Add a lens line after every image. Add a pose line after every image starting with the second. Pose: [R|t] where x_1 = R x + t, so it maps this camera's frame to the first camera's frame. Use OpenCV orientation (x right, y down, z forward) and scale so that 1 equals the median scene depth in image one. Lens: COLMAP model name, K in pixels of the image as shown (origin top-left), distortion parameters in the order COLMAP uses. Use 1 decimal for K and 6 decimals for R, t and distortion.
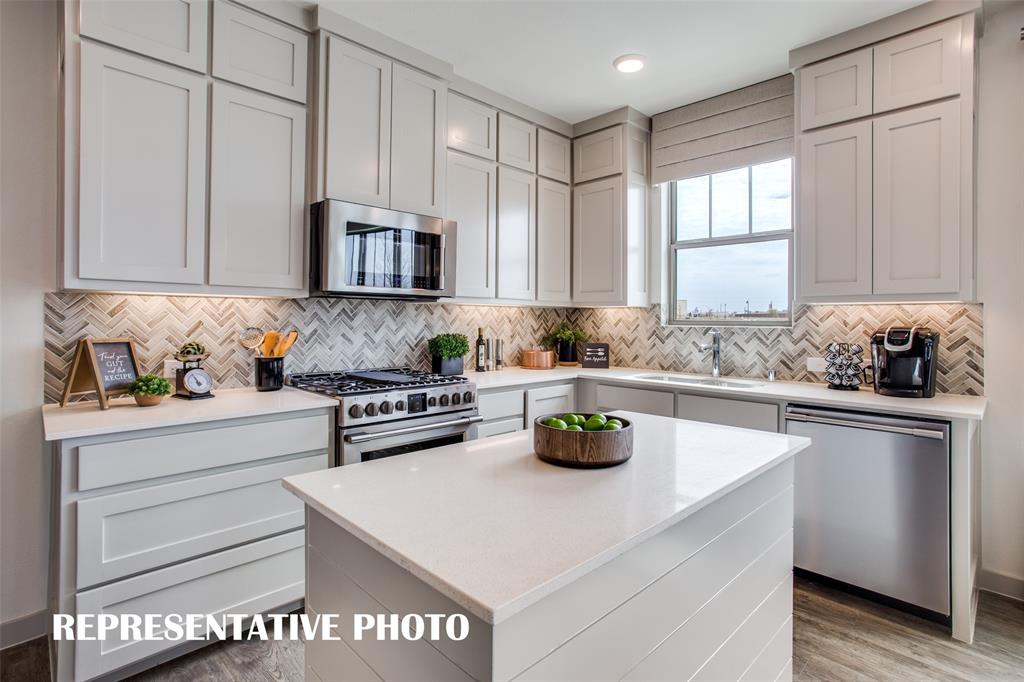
lens RADIAL K [[495.7, 0, 506.3], [0, 495.7, 317.7], [0, 0, 1]] dist [0.000027, 0.003575]
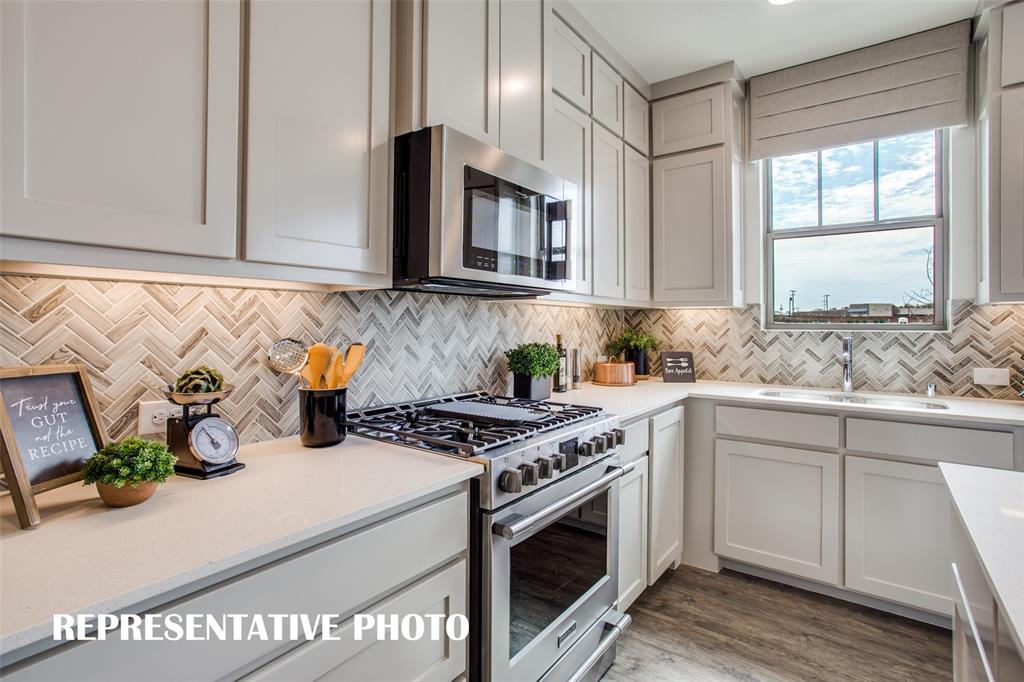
lens RADIAL K [[495.7, 0, 515.7], [0, 495.7, 317.7], [0, 0, 1]] dist [0.000027, 0.003575]
pose [[0.985886, -0.002267, 0.167400, -0.275039], [0.003480, 0.999970, -0.006956, -0.000345], [-0.167379, 0.007440, 0.985865, 0.292789]]
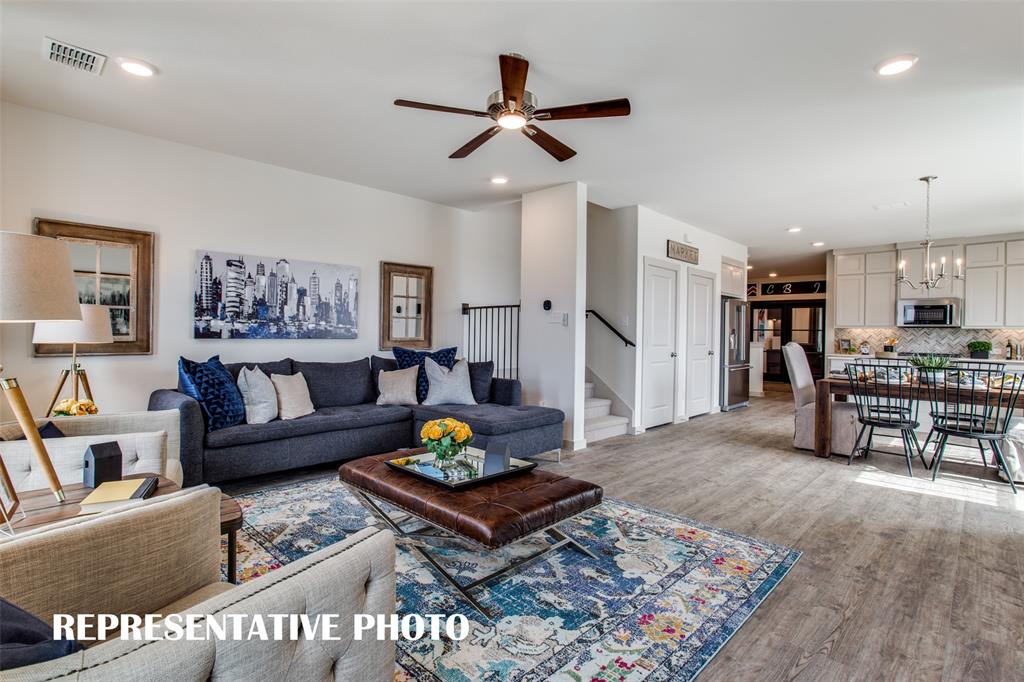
lens RADIAL K [[495.7, 0, 509.6], [0, 495.7, 337.1], [0, 0, 1]] dist [0.000027, 0.003575]
pose [[0.045432, 0.002177, -0.998965, 2.228158], [-0.009767, 0.999951, 0.001735, 0.031135], [0.998920, 0.009678, 0.045451, -1.396646]]
